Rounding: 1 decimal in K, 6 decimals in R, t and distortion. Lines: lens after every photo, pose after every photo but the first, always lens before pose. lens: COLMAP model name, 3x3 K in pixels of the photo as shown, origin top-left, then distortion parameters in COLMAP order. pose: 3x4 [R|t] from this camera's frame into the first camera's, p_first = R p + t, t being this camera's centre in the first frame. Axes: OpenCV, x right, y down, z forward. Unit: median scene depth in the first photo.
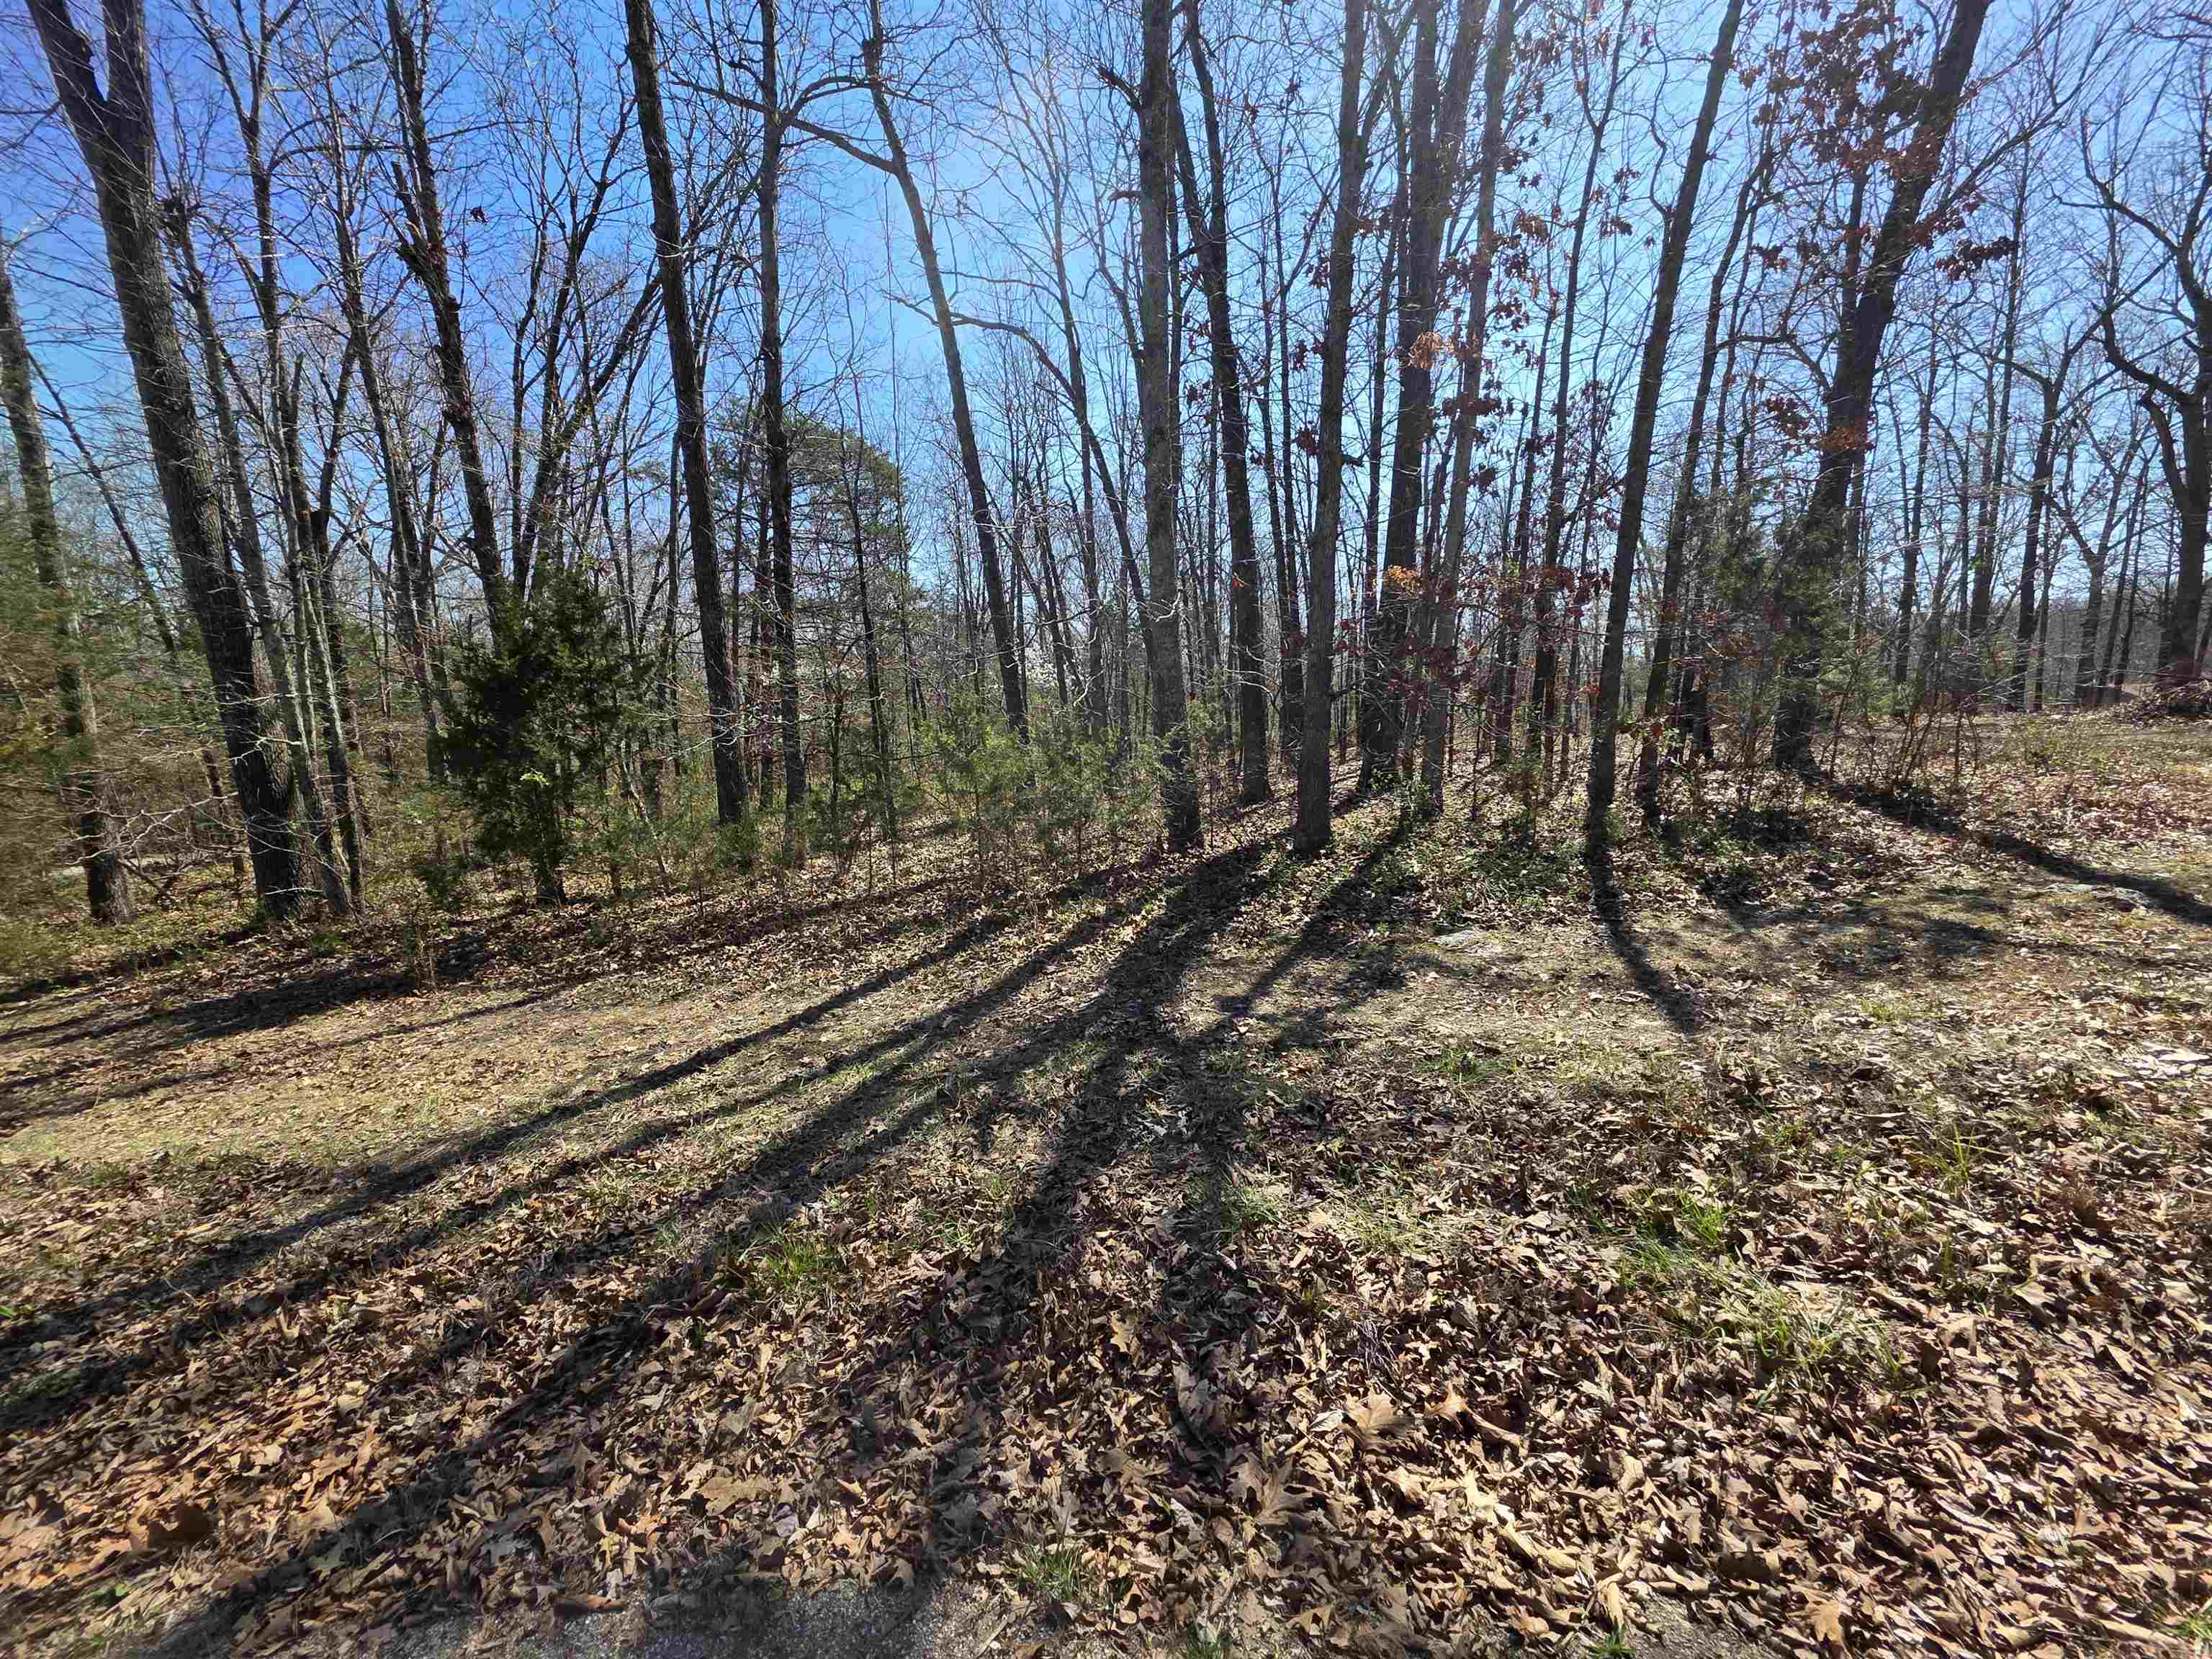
lens RADIAL K [[875.9, 0, 1143.7], [0, 875.9, 837.4], [0, 0, 1]] dist [-0.012662, -0.000027]
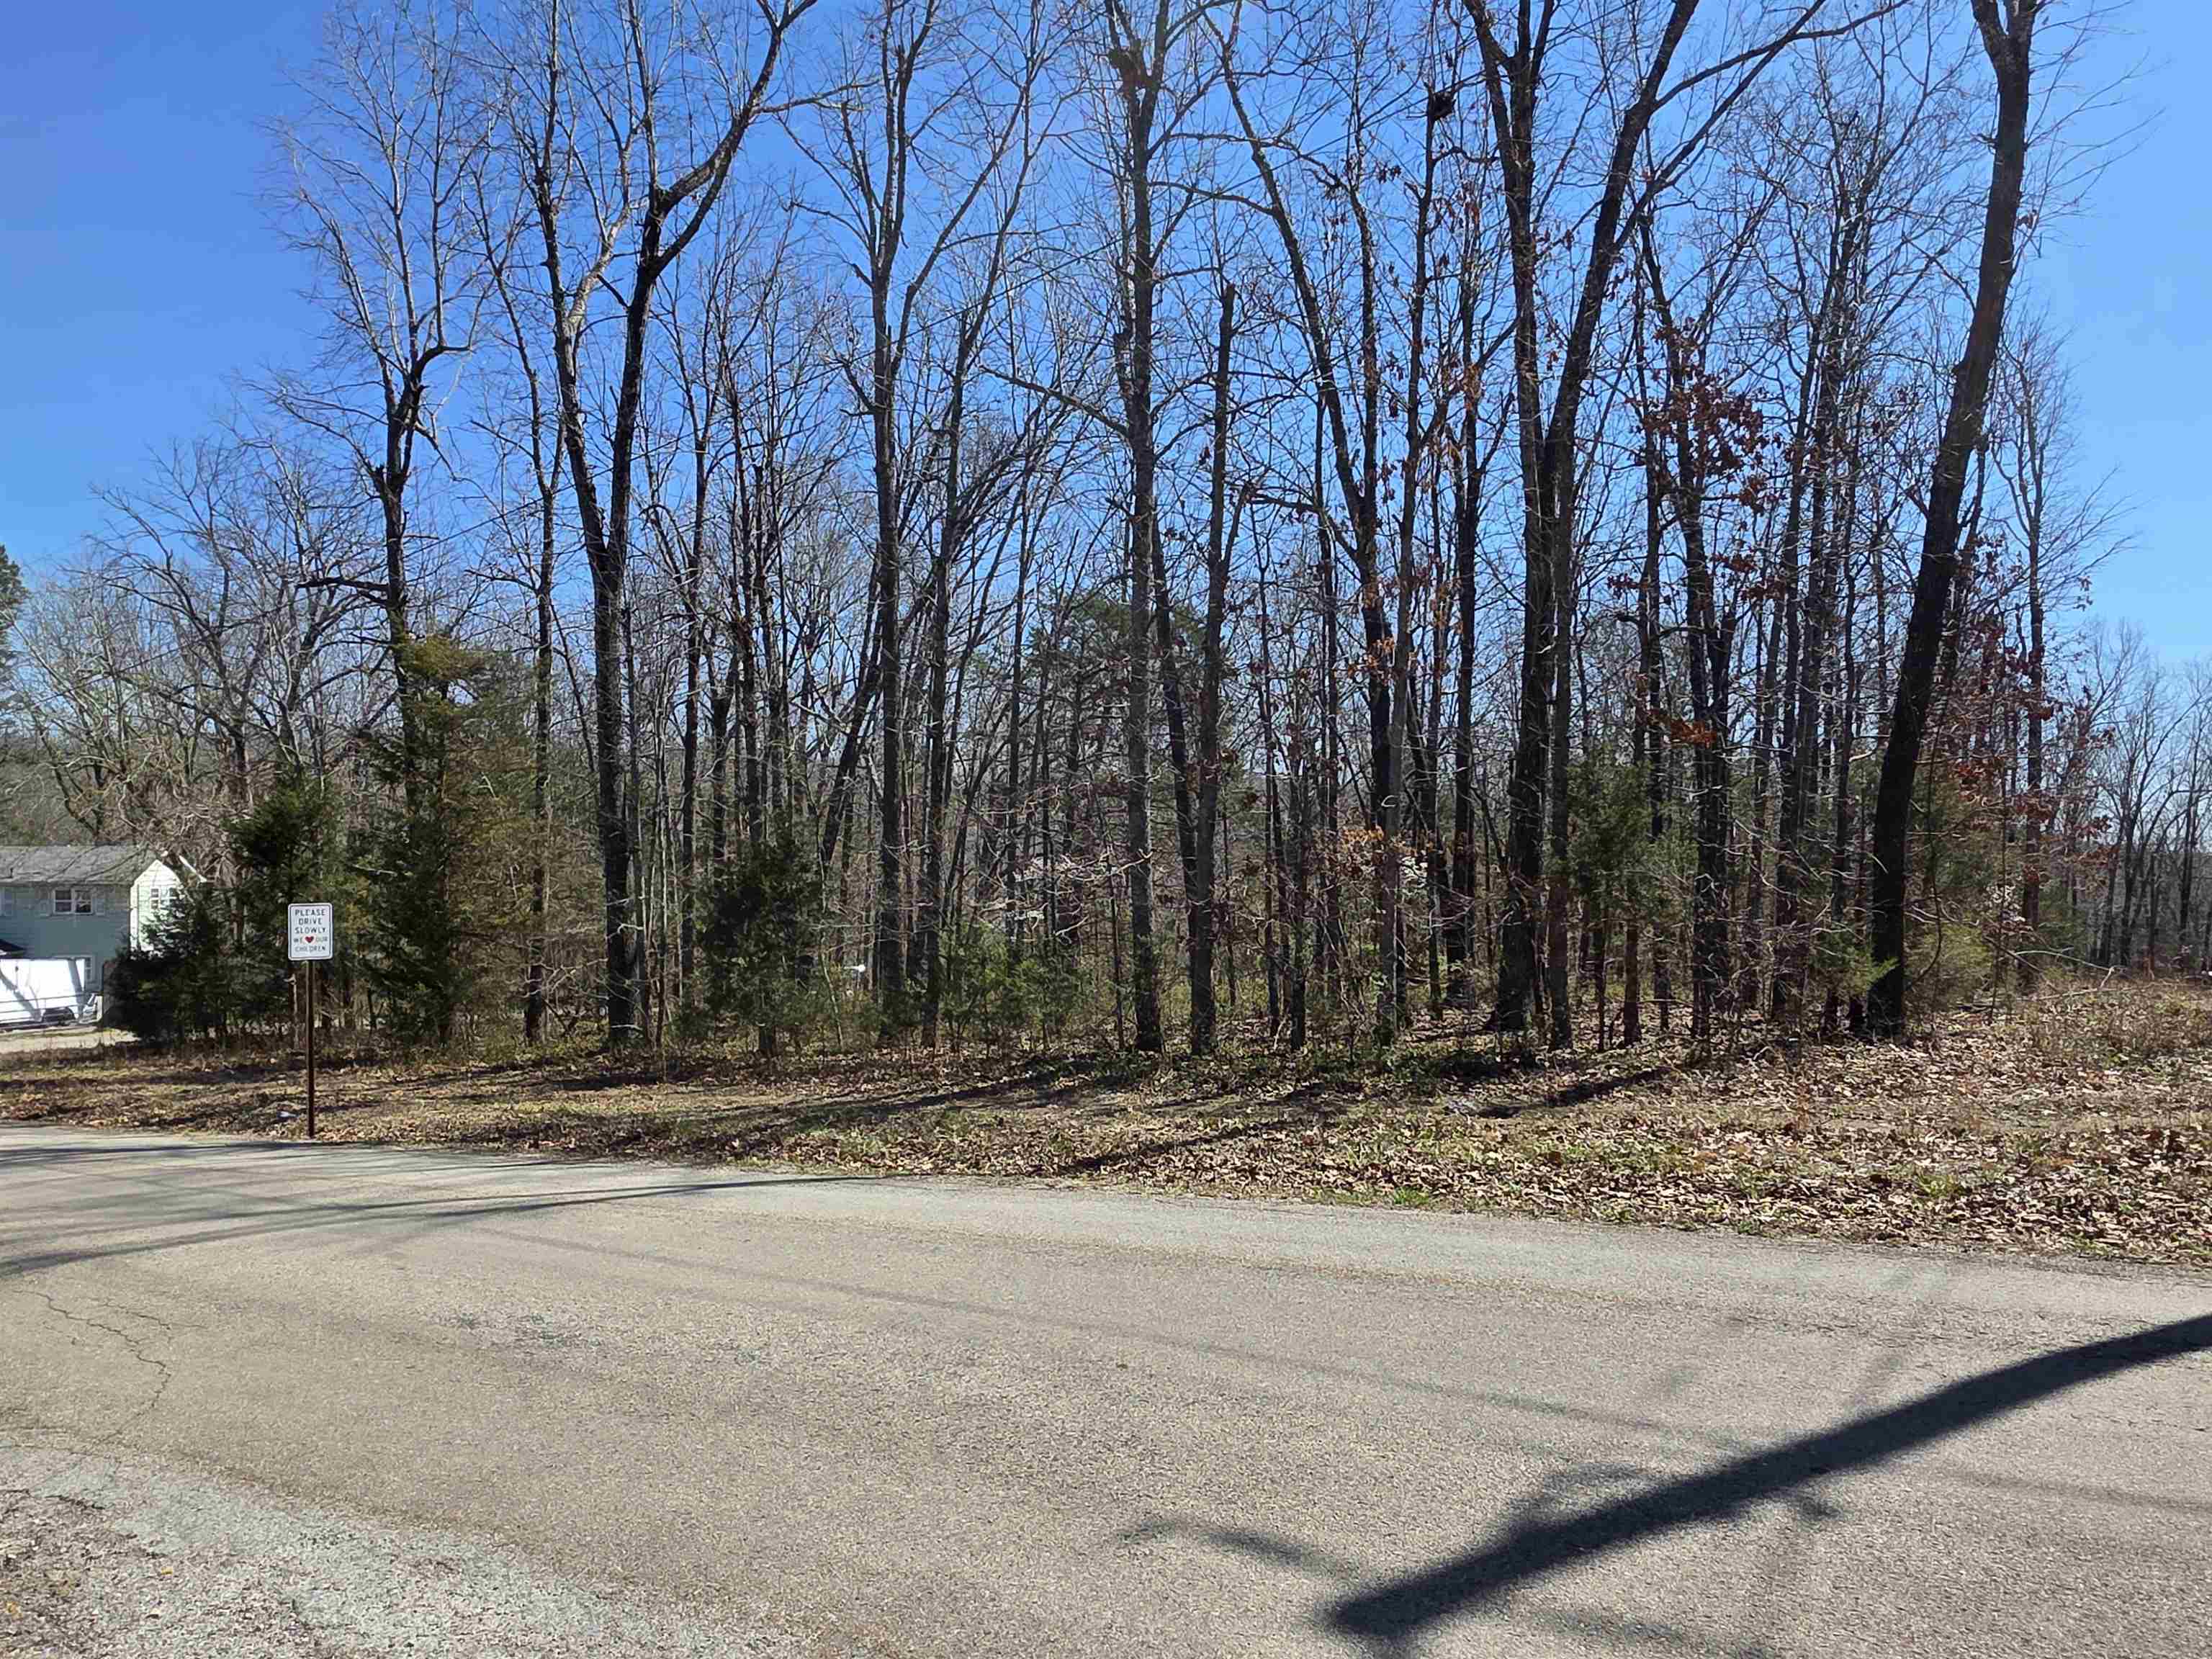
lens RADIAL K [[1450.0, 0, 1109.0], [0, 1450.0, 859.3], [0, 0, 1]] dist [0.006295, -0.004743]
pose [[0.872772, 0.024146, -0.487531, 2.770706], [-0.099485, 0.986611, -0.129234, 0.051081], [0.477883, 0.161294, 0.863489, -2.339723]]
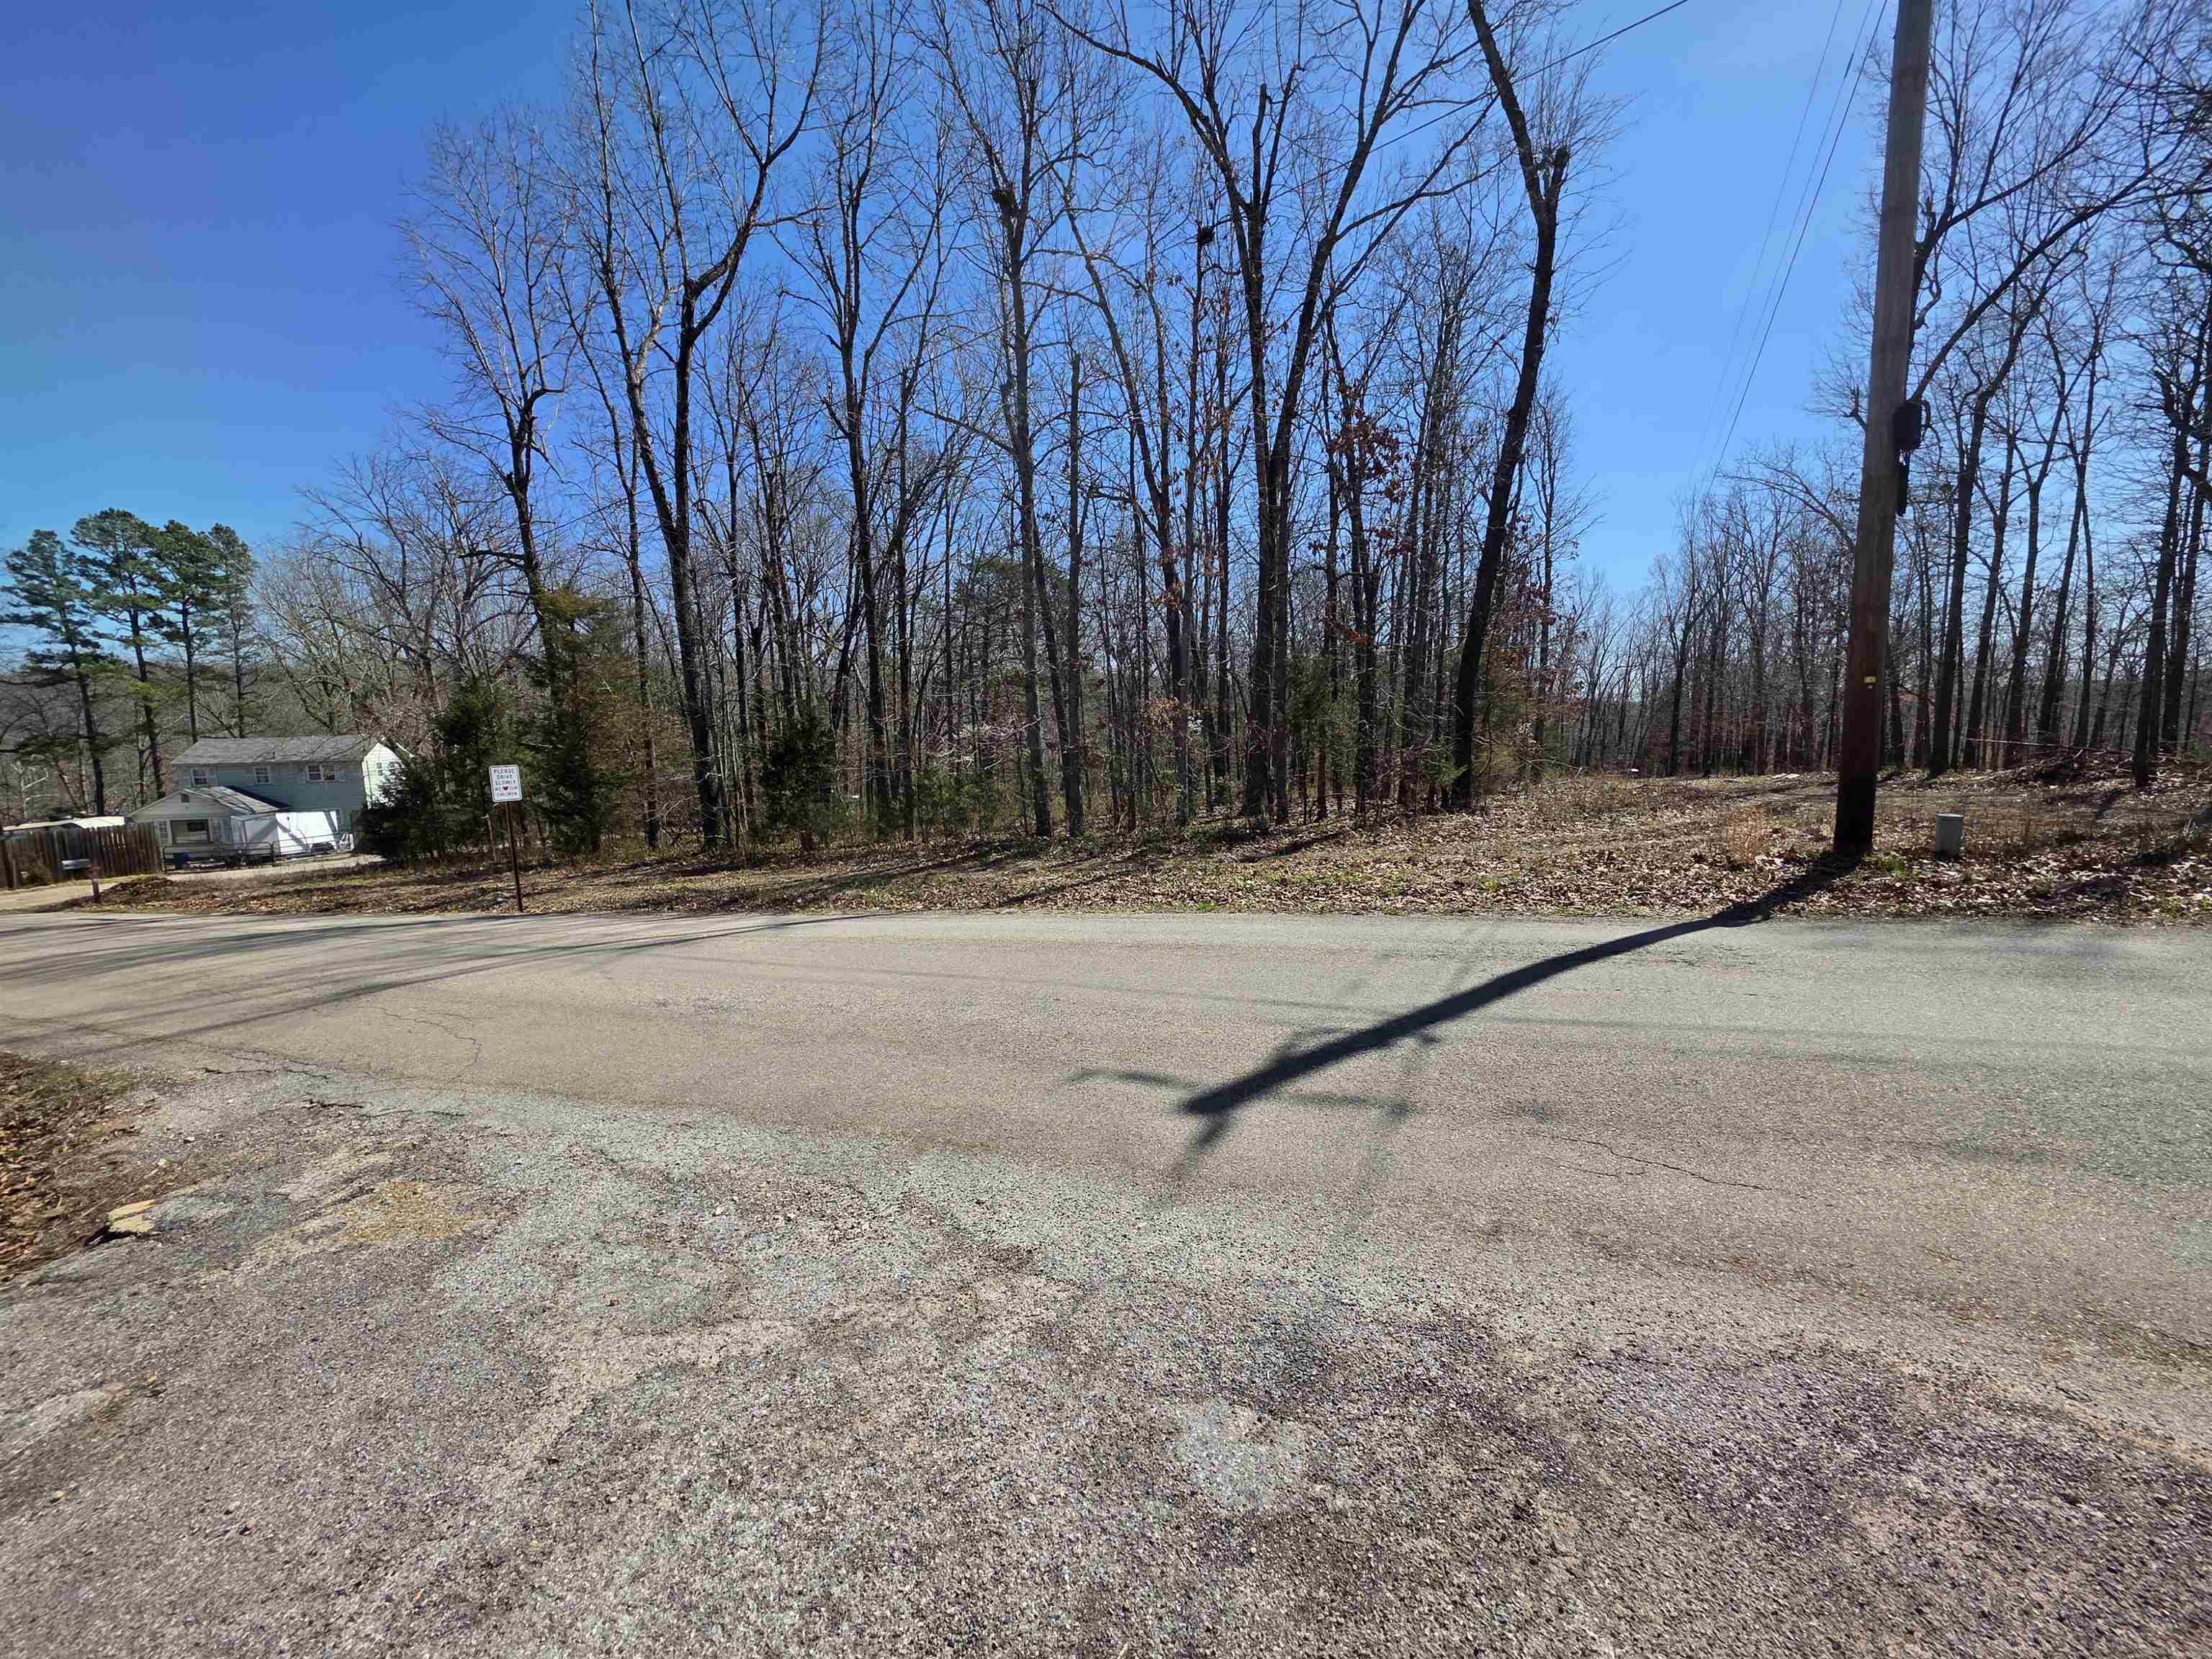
lens RADIAL K [[880.6, 0, 1103.0], [0, 880.6, 834.5], [0, 0, 1]] dist [0.002745, -0.000825]
pose [[0.921138, 0.045823, -0.386530, 2.757664], [-0.055275, 0.998382, -0.013369, 0.084507], [0.385292, 0.033680, 0.922180, -2.430283]]
